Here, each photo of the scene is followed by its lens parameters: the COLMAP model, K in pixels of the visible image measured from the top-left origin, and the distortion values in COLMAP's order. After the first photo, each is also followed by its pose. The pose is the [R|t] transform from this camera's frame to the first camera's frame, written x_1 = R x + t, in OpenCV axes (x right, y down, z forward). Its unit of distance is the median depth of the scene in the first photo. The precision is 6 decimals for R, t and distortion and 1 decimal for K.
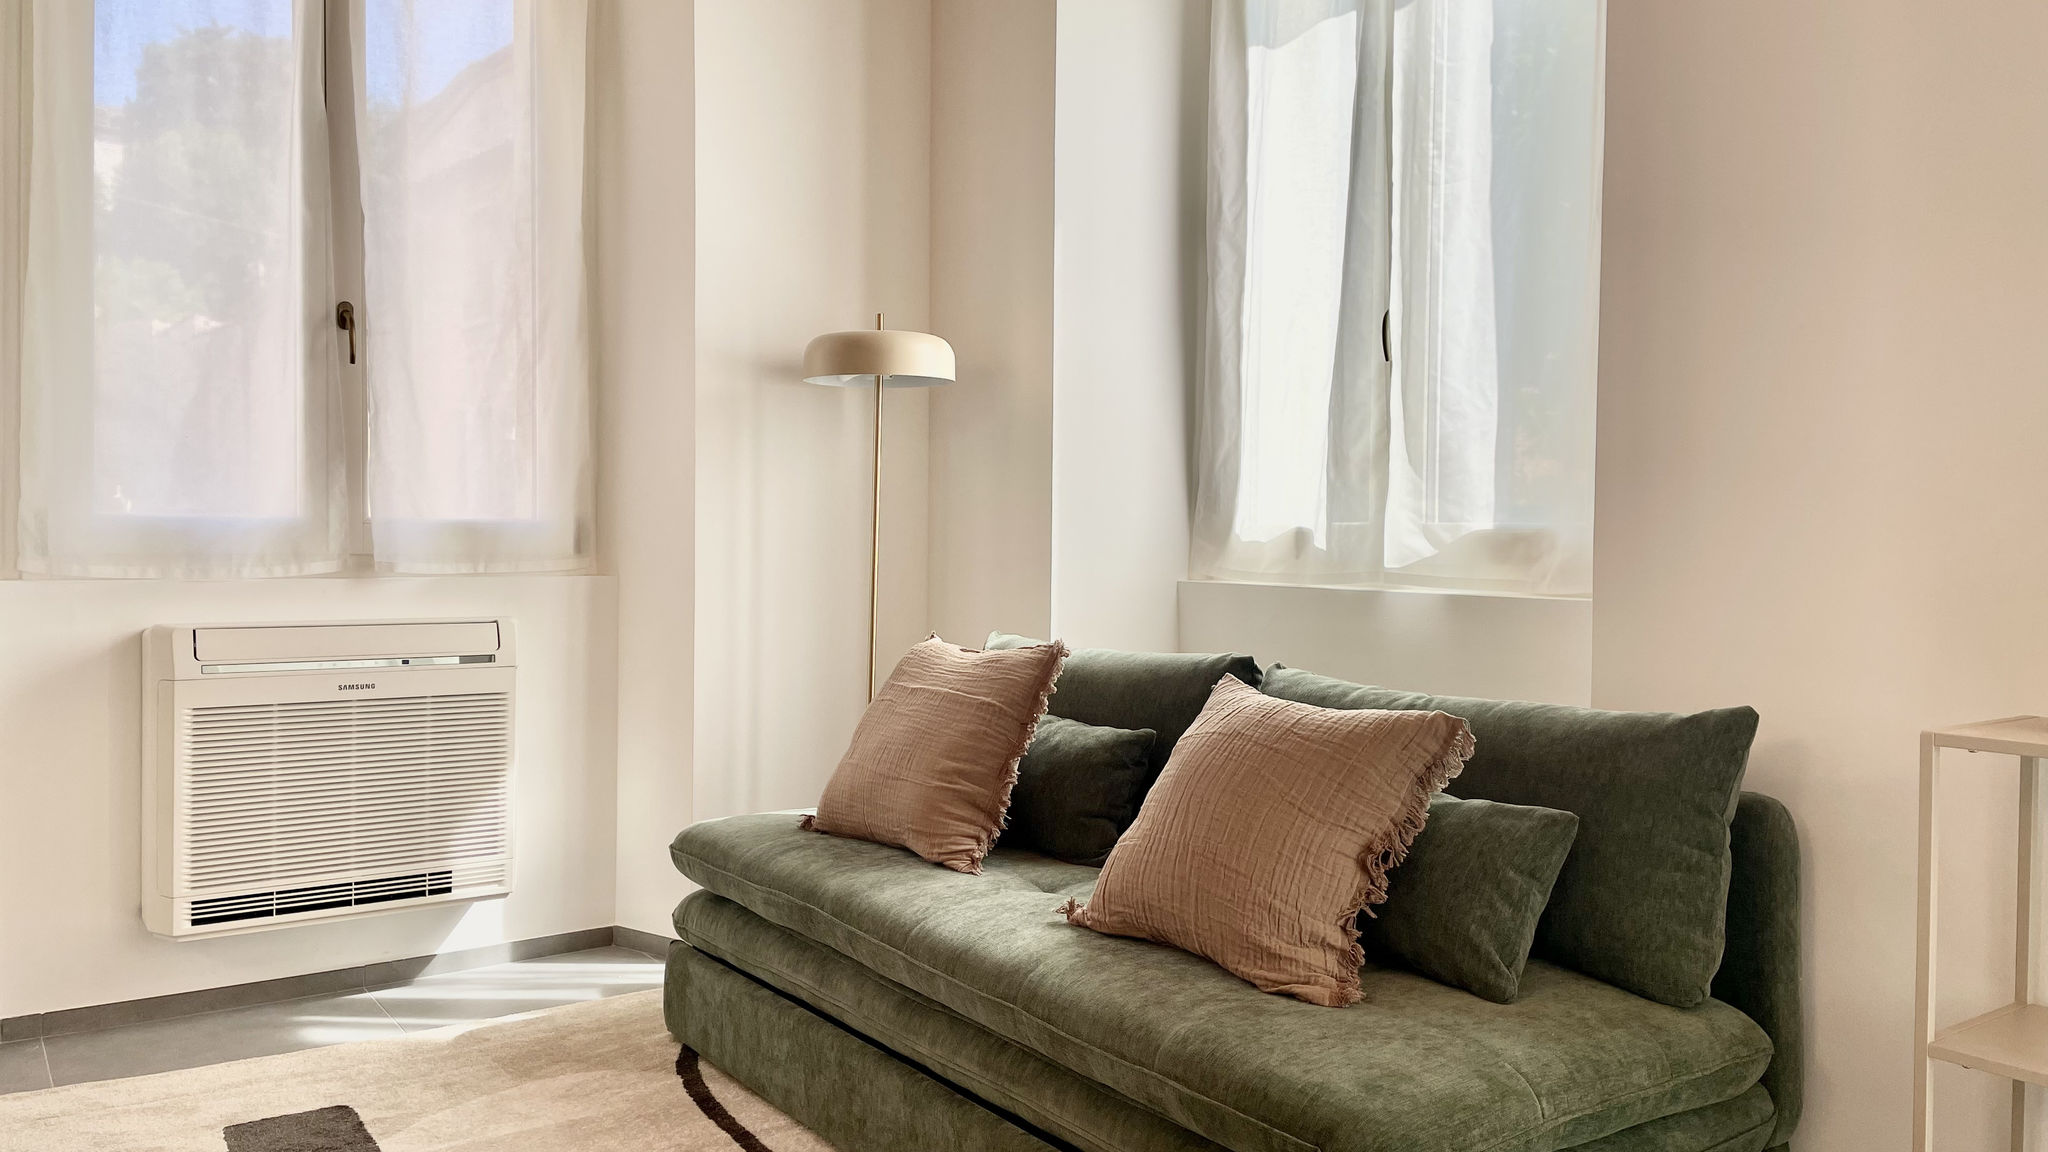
lens RADIAL K [[1547.0, 0, 1029.5], [0, 1547.0, 565.4], [0, 0, 1]] dist [0.118951, -0.156854]
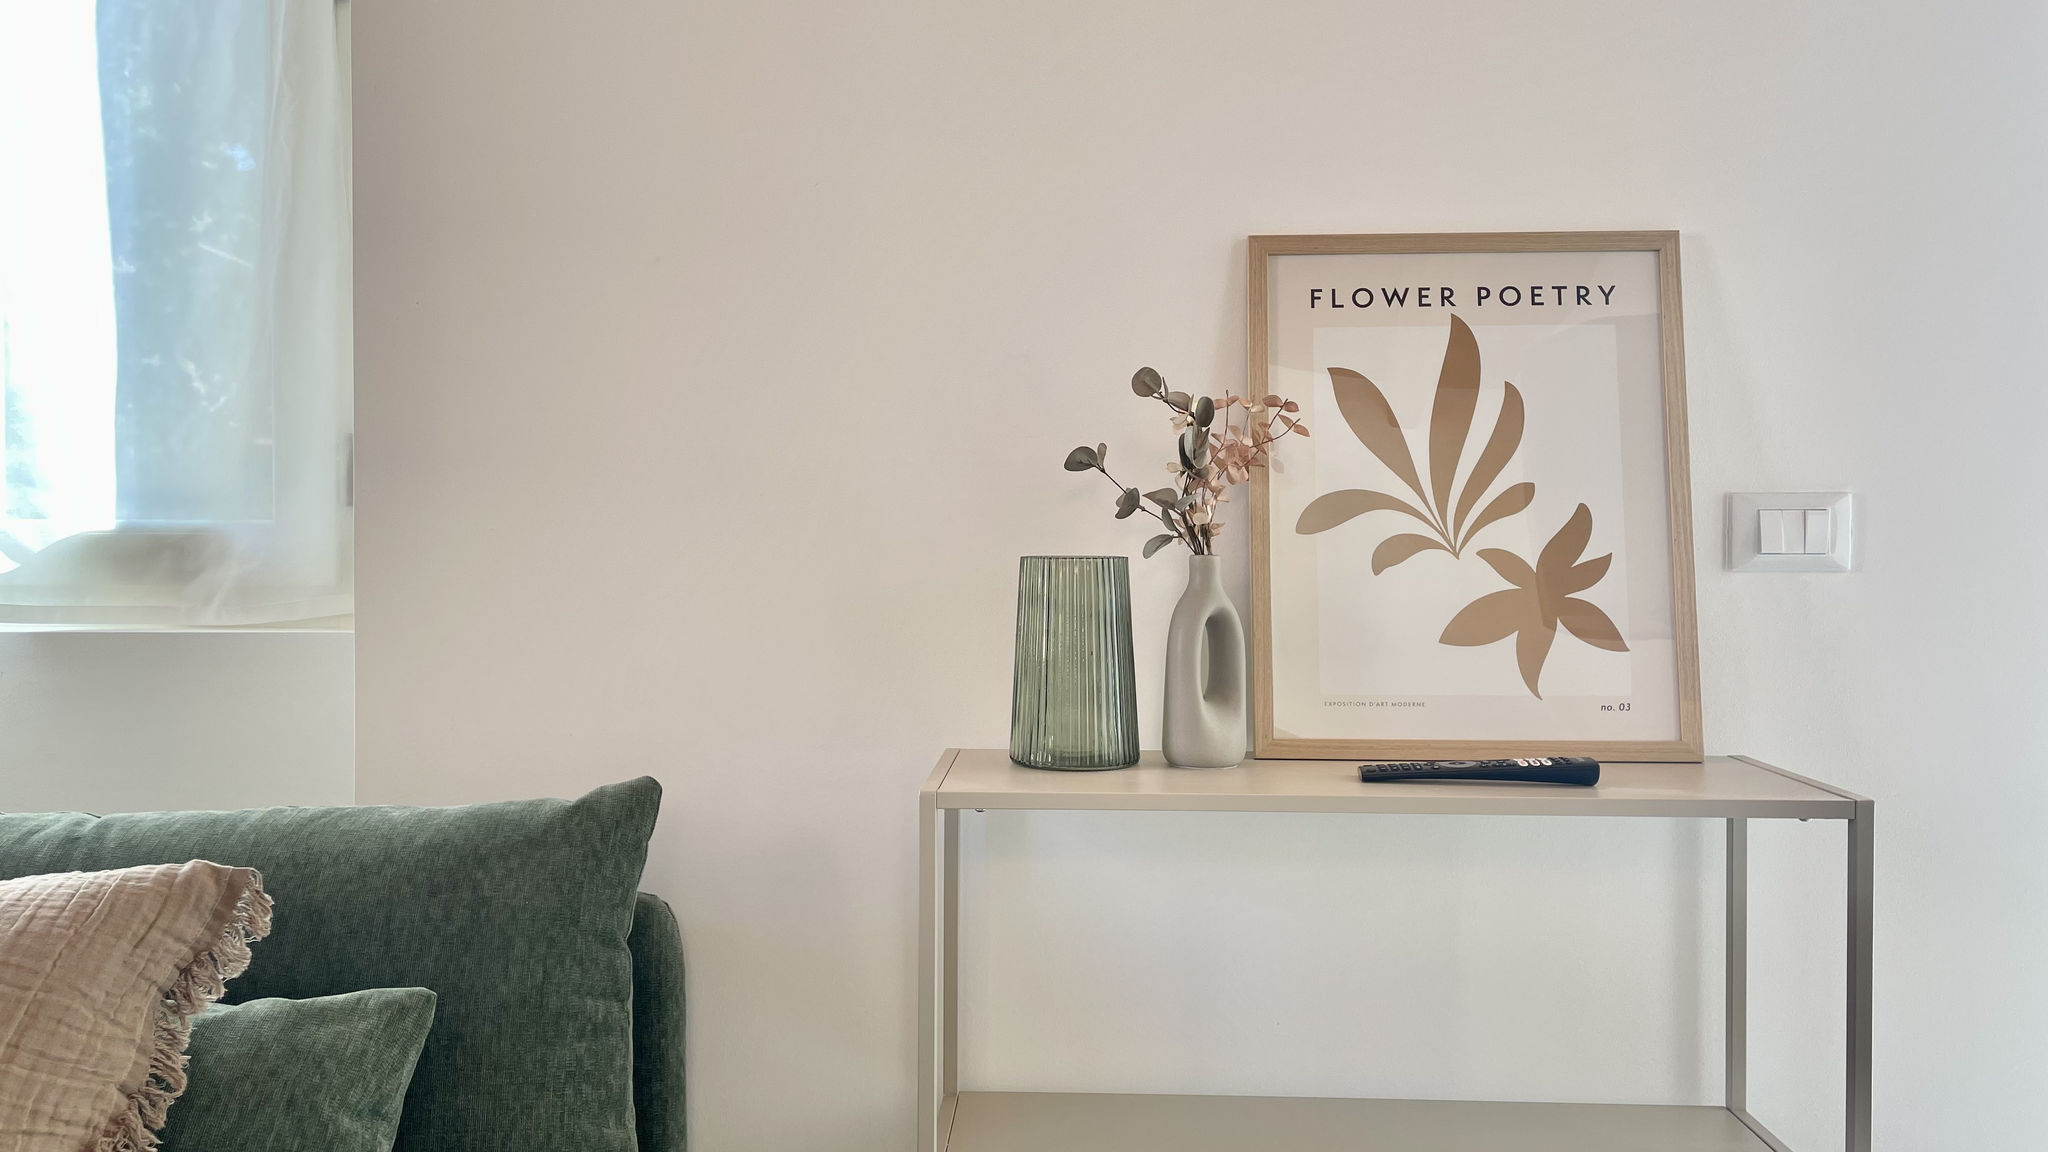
lens RADIAL K [[1547.0, 0, 1029.5], [0, 1547.0, 565.4], [0, 0, 1]] dist [0.118951, -0.156854]
pose [[0.604491, -0.020474, 0.796349, -0.000888], [0.021951, 0.999718, 0.009040, -0.009027], [-0.796309, 0.012016, 0.604770, 0.436140]]
